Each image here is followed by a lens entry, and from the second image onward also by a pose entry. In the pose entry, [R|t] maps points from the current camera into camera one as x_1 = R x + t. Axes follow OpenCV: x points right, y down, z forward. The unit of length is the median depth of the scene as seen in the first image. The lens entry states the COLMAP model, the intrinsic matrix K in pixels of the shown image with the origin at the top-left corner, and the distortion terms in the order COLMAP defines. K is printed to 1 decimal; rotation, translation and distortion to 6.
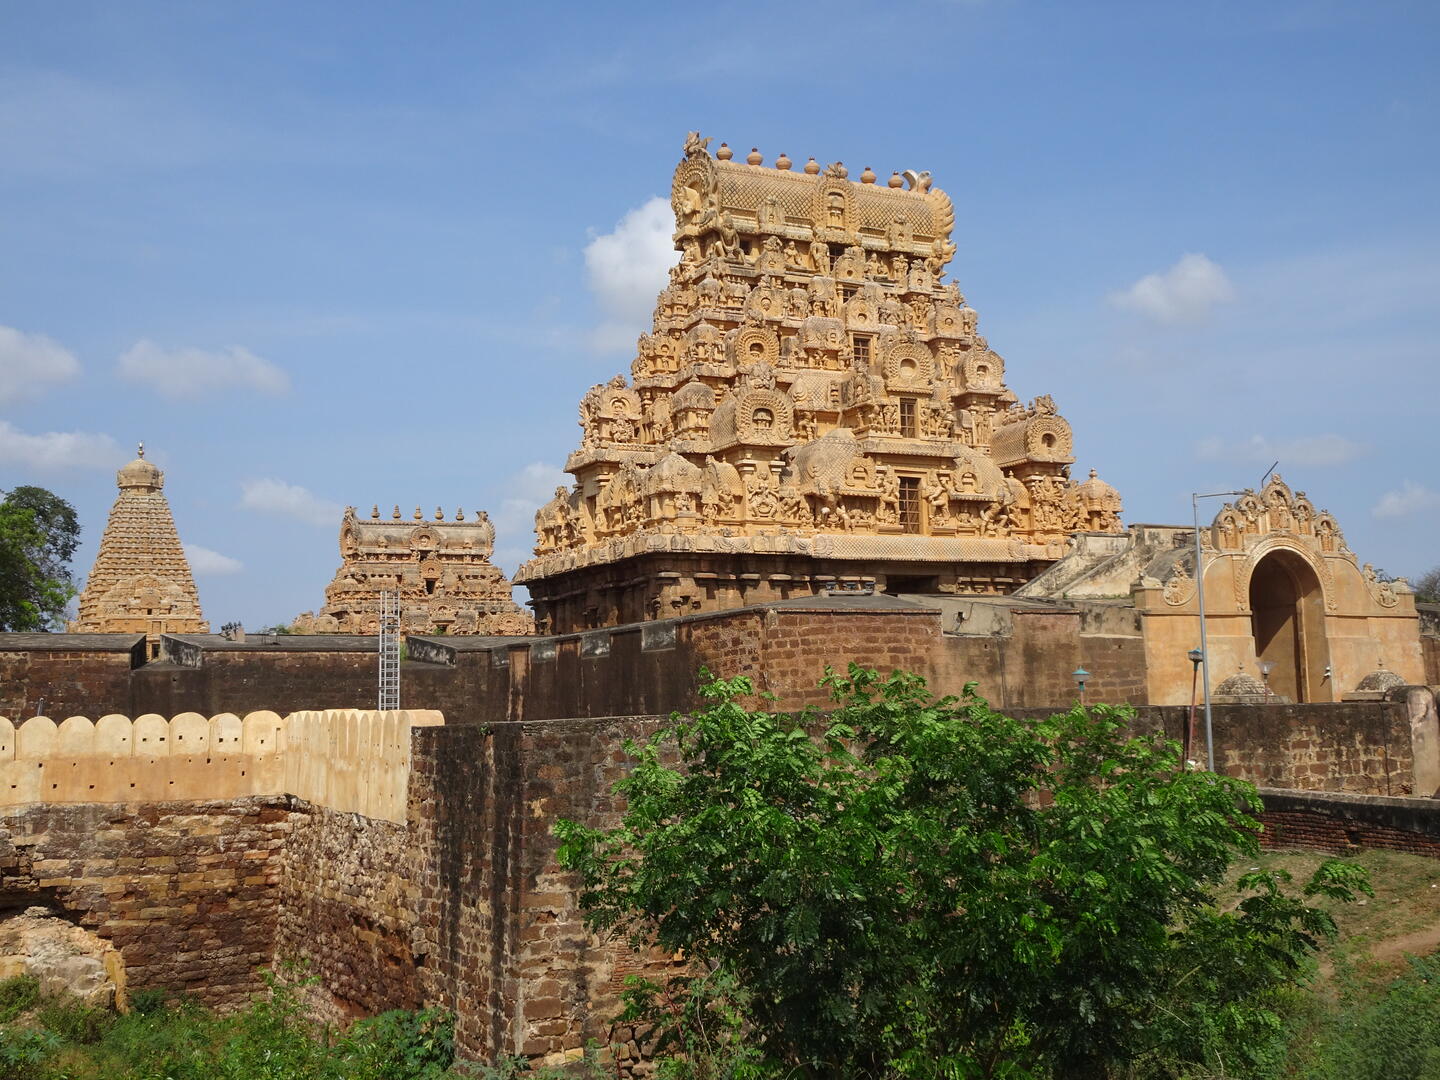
lens RADIAL K [[1576.3, 0, 710.5], [0, 1576.3, 535.7], [0, 0, 1]] dist [0.025656, 0.000000]
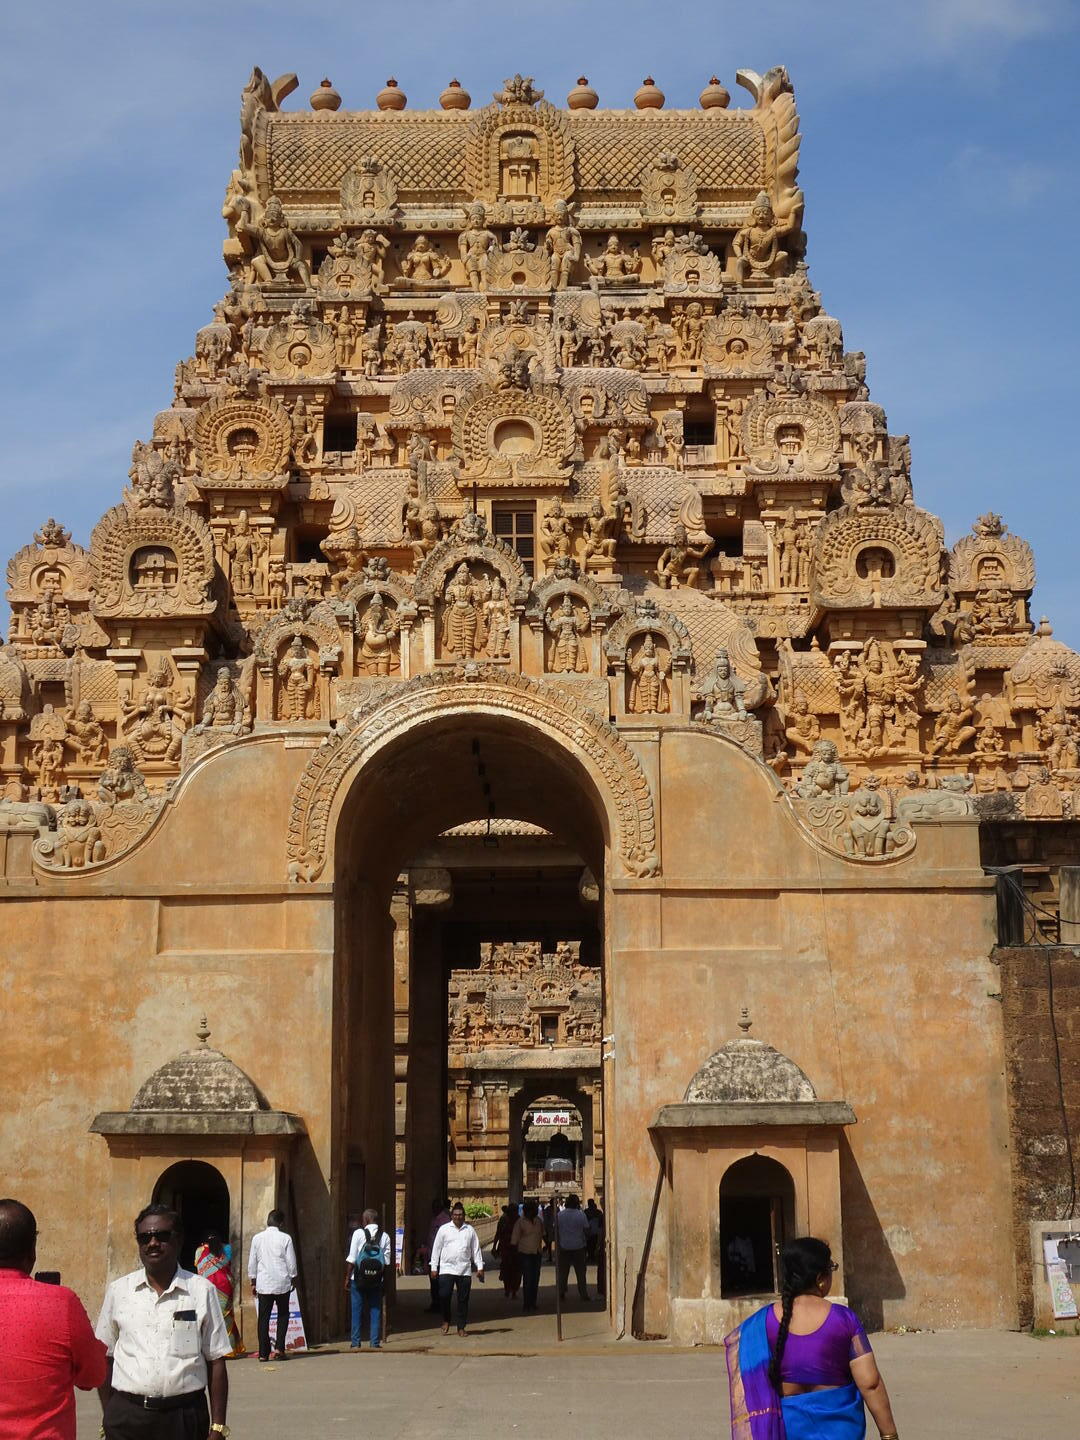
lens RADIAL K [[2315.7, 0, 547.1], [0, 2315.7, 710.4], [0, 0, 1]] dist [-0.011248, 0.000000]
pose [[0.883509, -0.077558, -0.461949, 0.449971], [0.038853, 0.994933, -0.092733, 0.041975], [0.466800, 0.063982, 0.882045, 0.381506]]
